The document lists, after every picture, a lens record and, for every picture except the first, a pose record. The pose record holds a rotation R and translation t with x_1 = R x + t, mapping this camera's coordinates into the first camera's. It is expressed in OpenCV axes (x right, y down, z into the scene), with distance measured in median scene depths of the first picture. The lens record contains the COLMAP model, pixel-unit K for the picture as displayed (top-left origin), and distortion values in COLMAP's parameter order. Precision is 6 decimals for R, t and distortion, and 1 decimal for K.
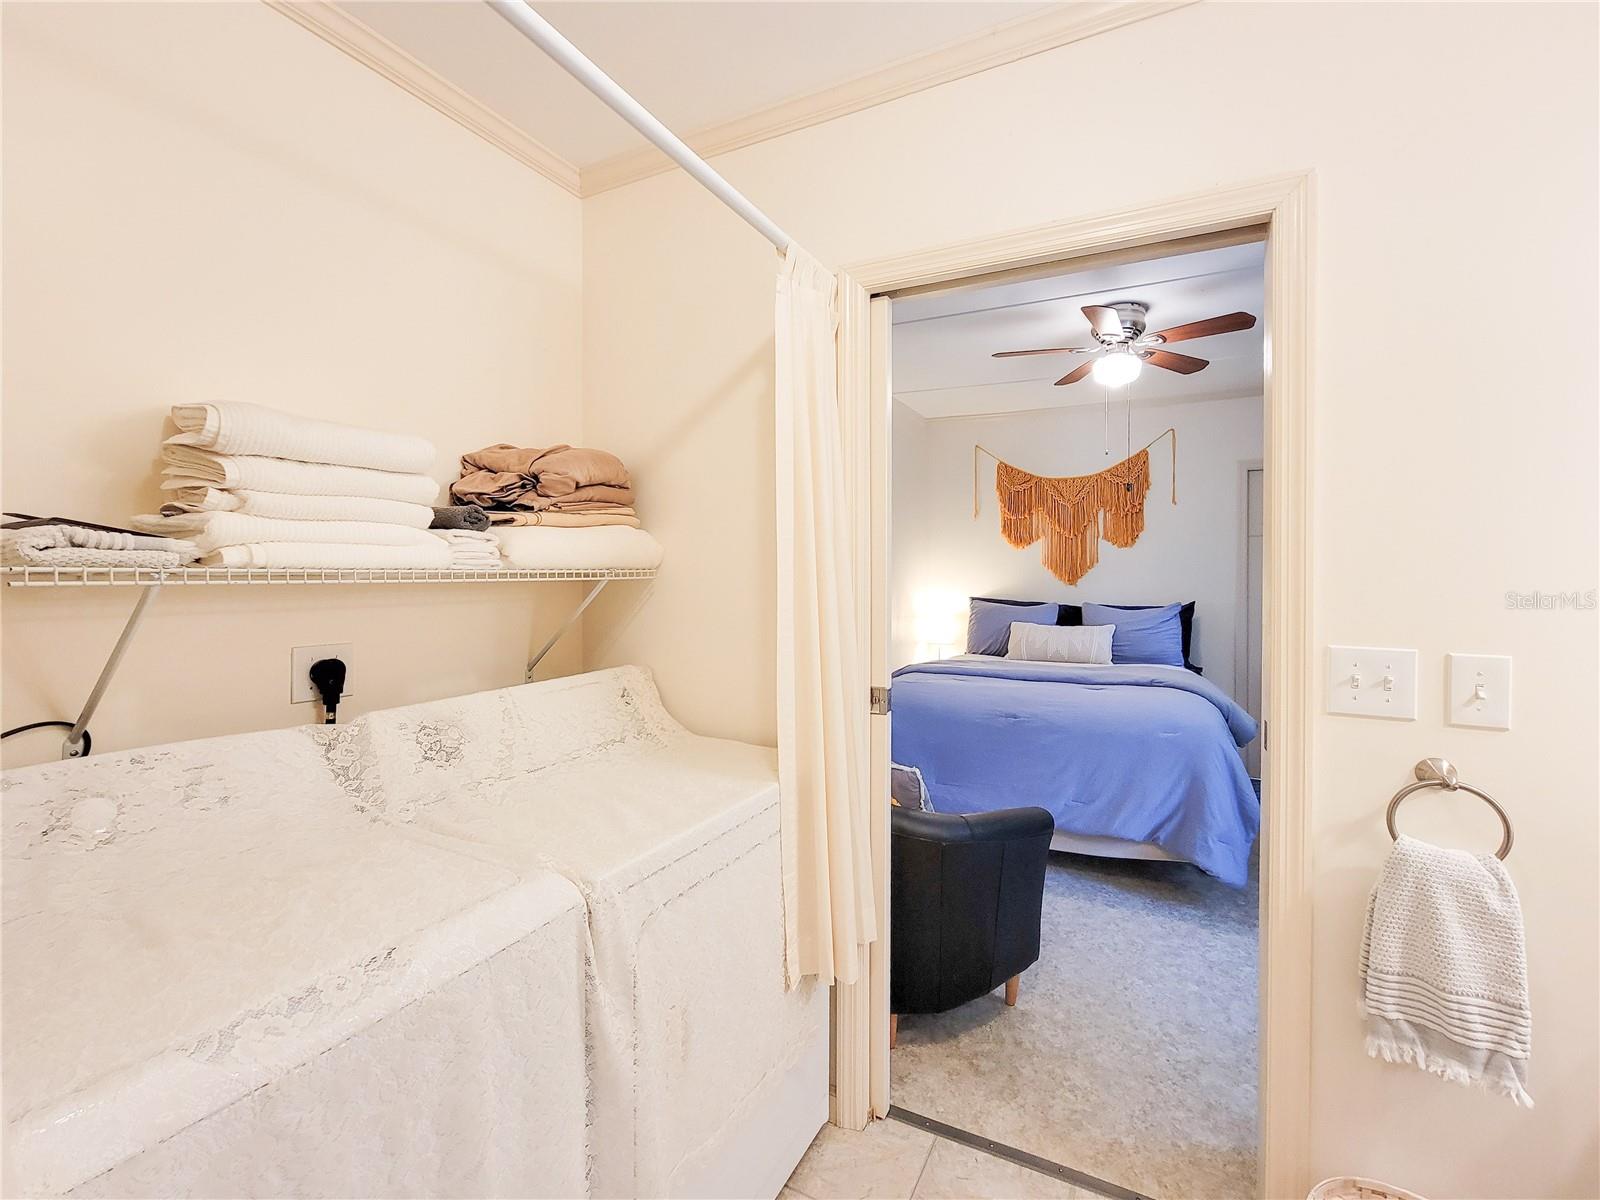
lens RADIAL K [[686.5, 0, 778.2], [0, 686.5, 567.3], [0, 0, 1]] dist [0.000344, 0.001232]
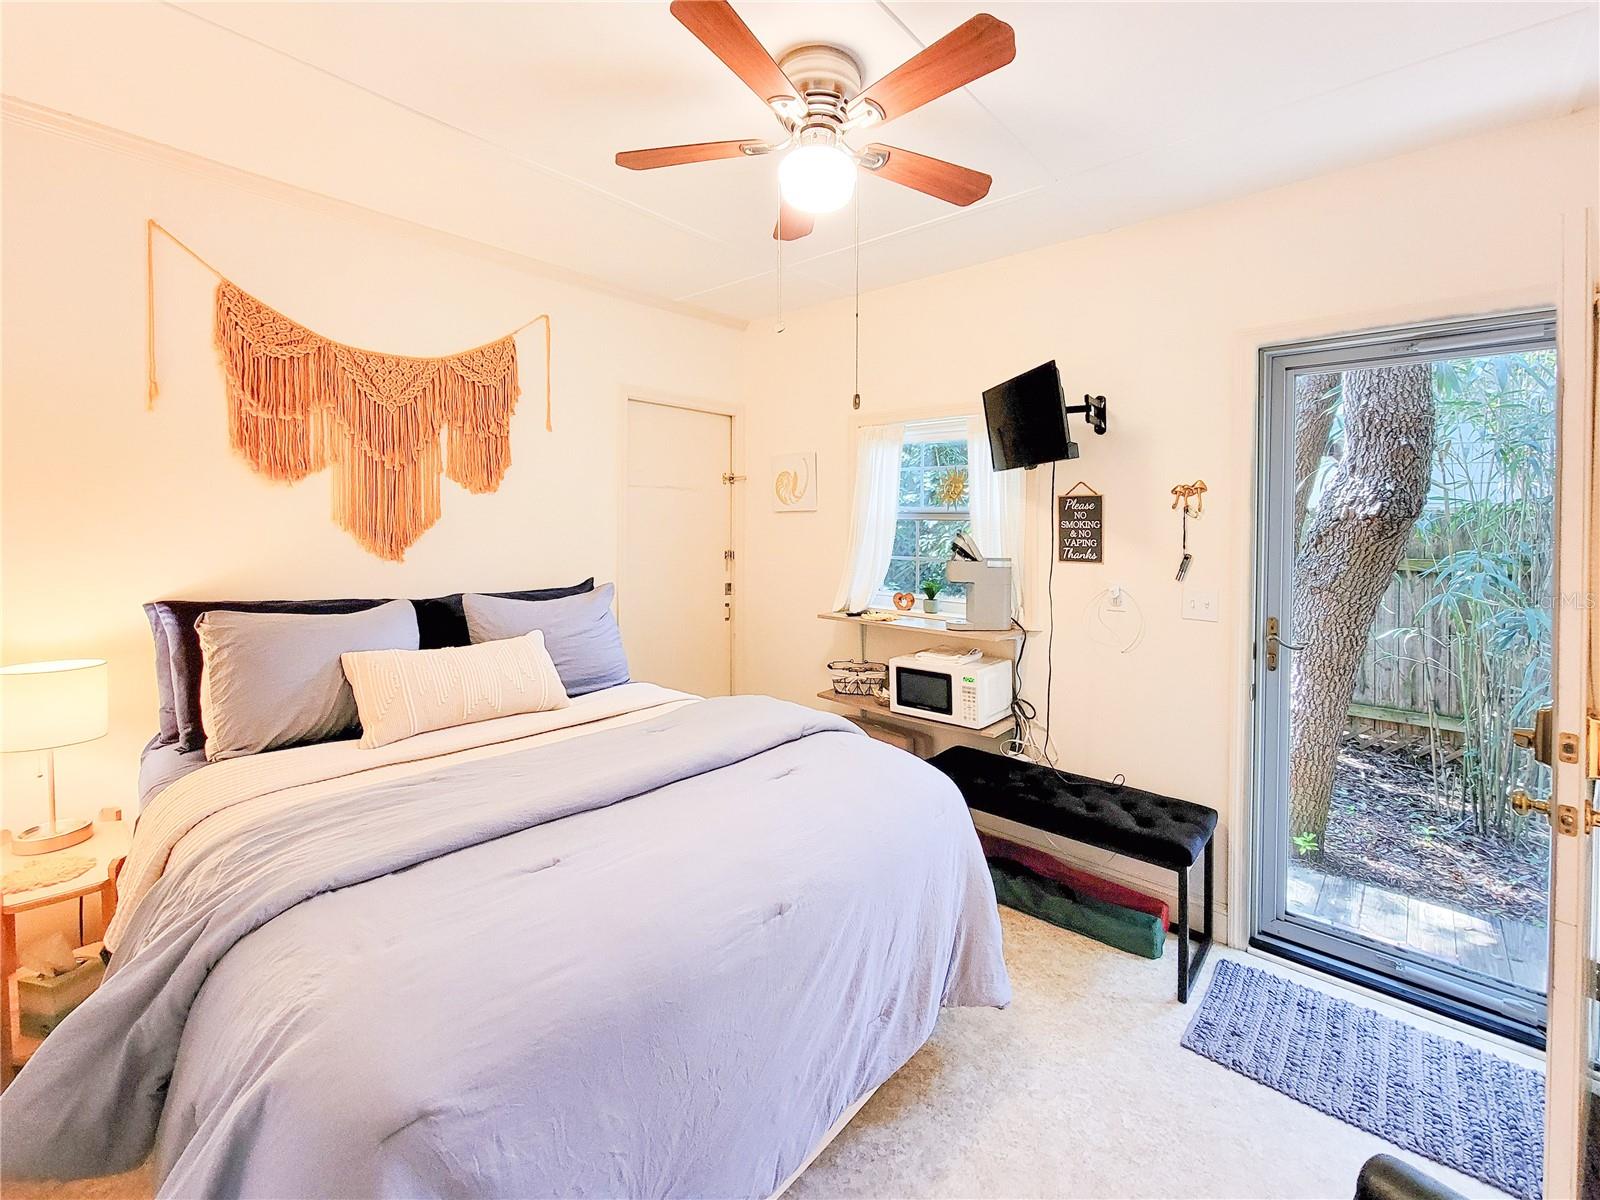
lens RADIAL K [[727.0, 0, 788.6], [0, 727.0, 531.3], [0, 0, 1]] dist [-0.001433, 0.000773]
pose [[0.213842, -0.015007, 0.976753, -0.055908], [-0.019960, 0.999606, 0.019728, -0.013628], [-0.976664, -0.023715, 0.213458, 0.608806]]
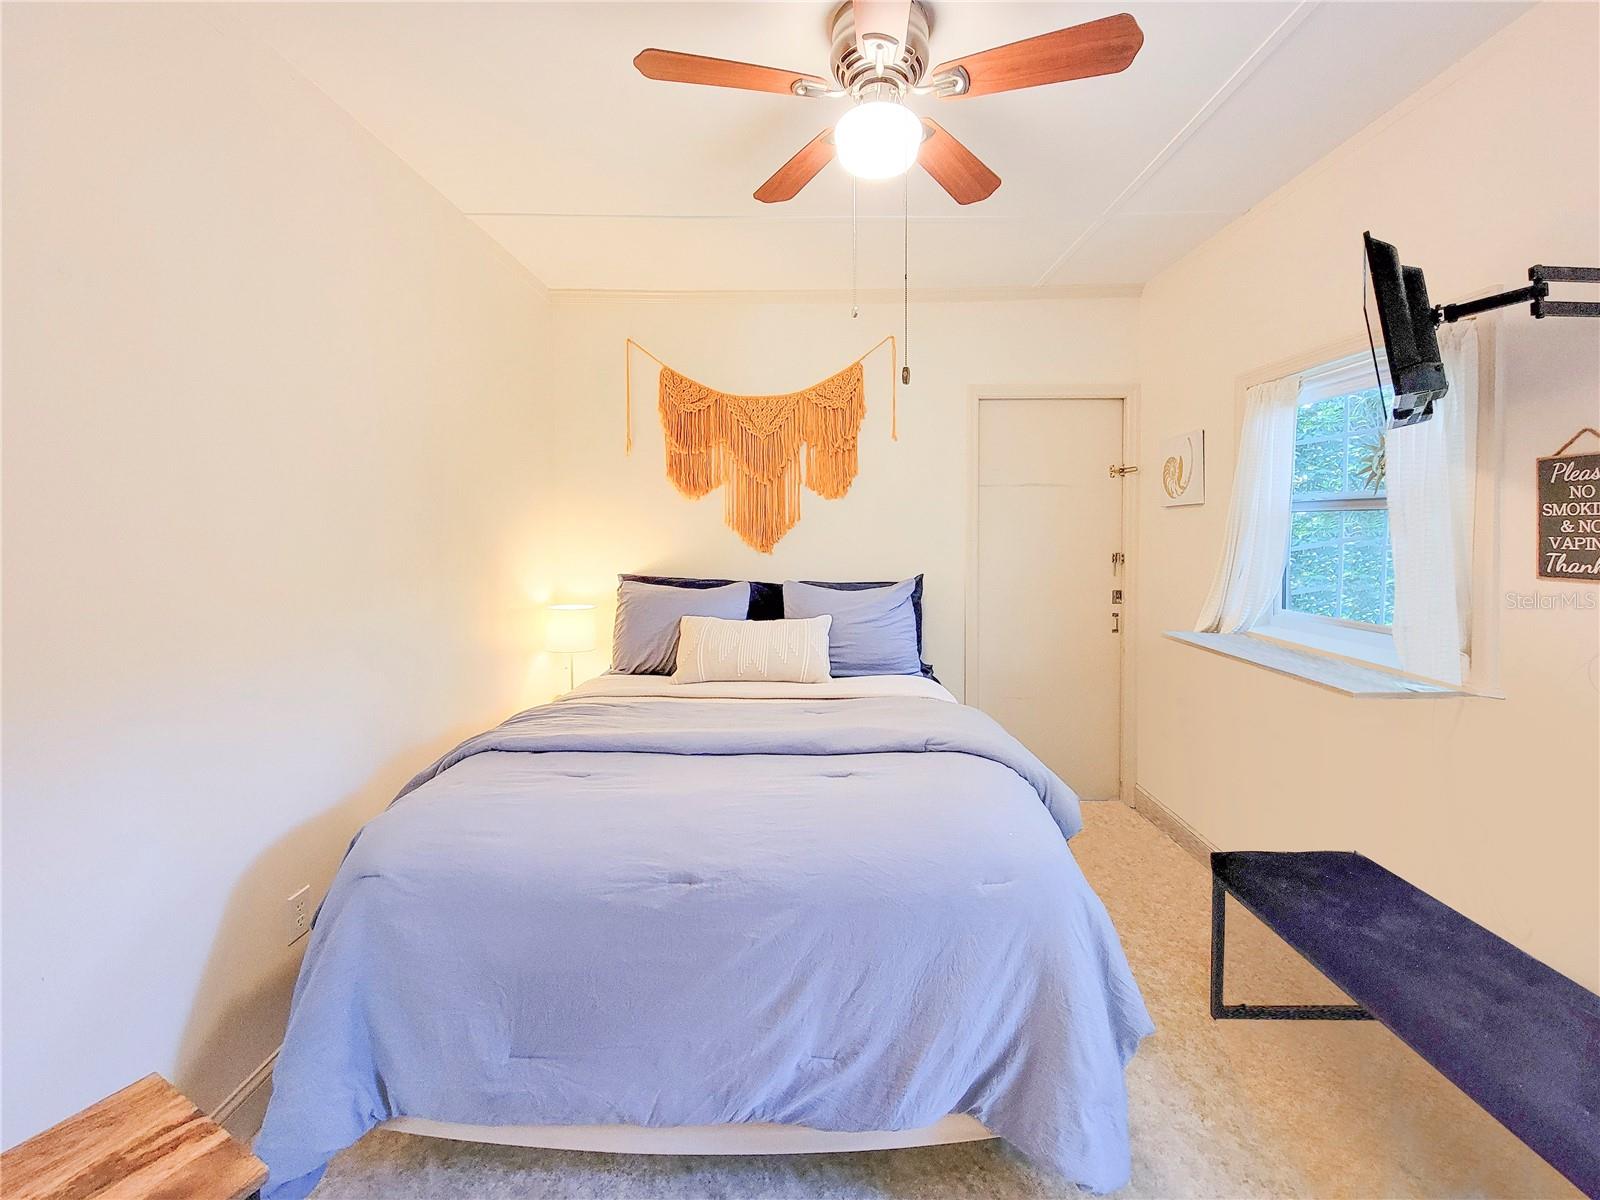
lens RADIAL K [[686.5, 0, 785.1], [0, 686.5, 540.7], [0, 0, 1]] dist [0.000344, 0.001232]
pose [[0.889191, -0.016113, 0.457252, 0.135356], [0.001511, 0.999478, 0.032283, -0.008652], [-0.457533, -0.028015, 0.888751, 0.393101]]
